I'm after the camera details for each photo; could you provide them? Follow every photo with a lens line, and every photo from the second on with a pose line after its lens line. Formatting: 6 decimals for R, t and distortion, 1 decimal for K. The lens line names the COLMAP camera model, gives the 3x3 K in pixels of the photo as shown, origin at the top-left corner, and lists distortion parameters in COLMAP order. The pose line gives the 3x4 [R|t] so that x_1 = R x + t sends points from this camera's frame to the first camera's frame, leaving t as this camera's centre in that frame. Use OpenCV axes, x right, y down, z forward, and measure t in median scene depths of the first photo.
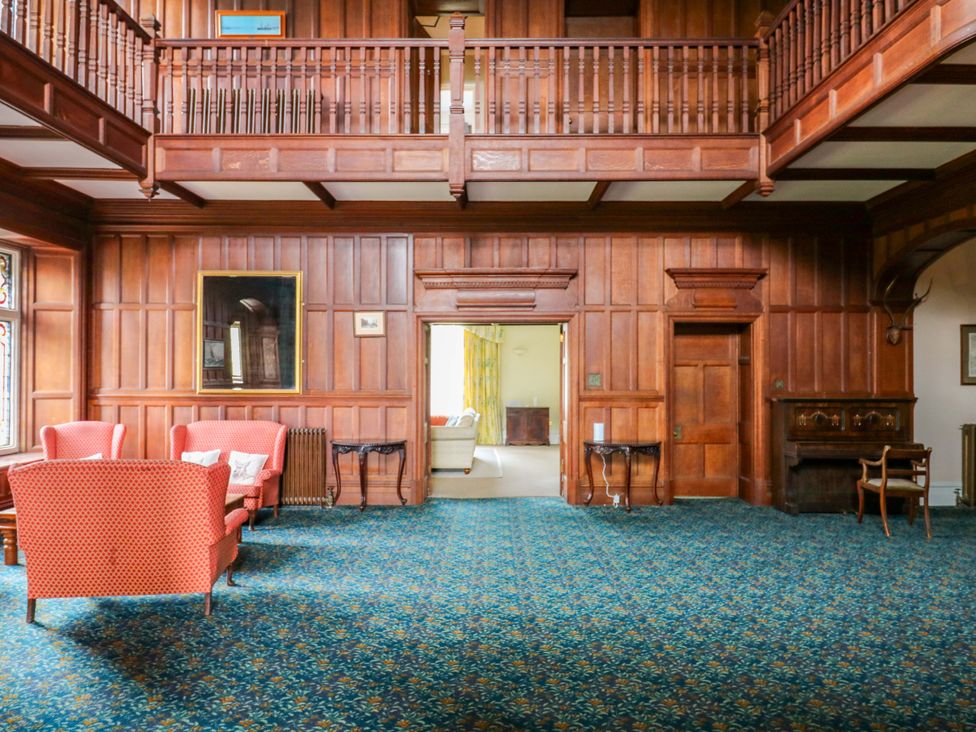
lens RADIAL K [[683.3, 0, 488.0], [0, 683.3, 366.0], [0, 0, 1]] dist [0.007476, -0.002405]
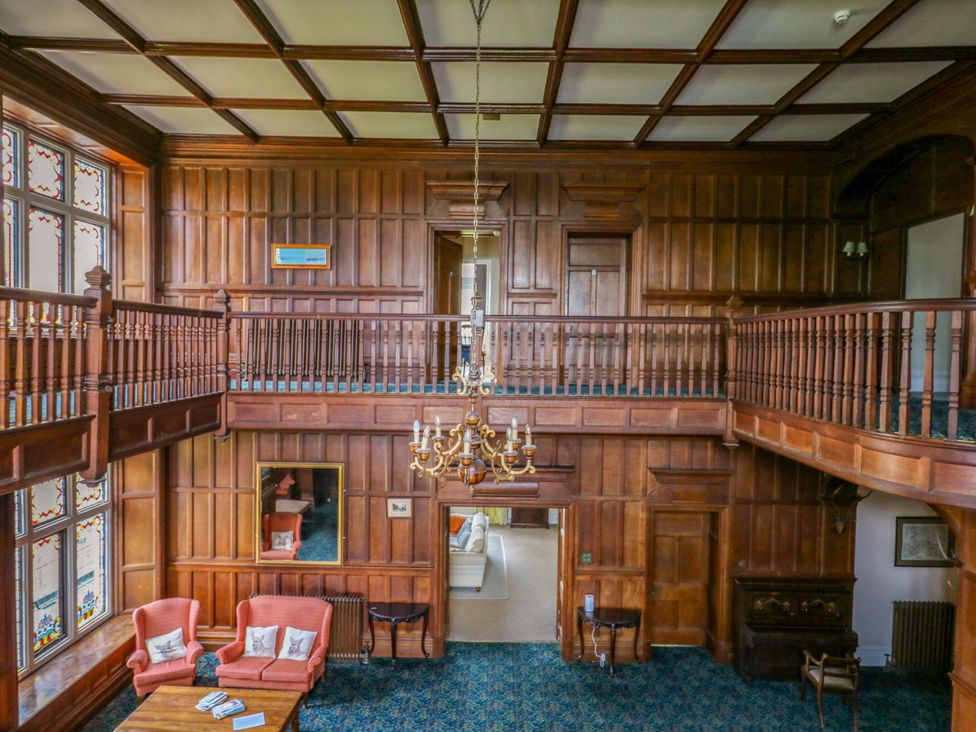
lens RADIAL K [[625.8, 0, 488.0], [0, 625.8, 366.0], [0, 0, 1]] dist [0.003250, -0.000446]
pose [[0.999838, 0.014319, -0.010933, -0.010128], [-0.013822, 0.998924, 0.044260, -0.363593], [0.011555, -0.044102, 0.998960, -0.083132]]
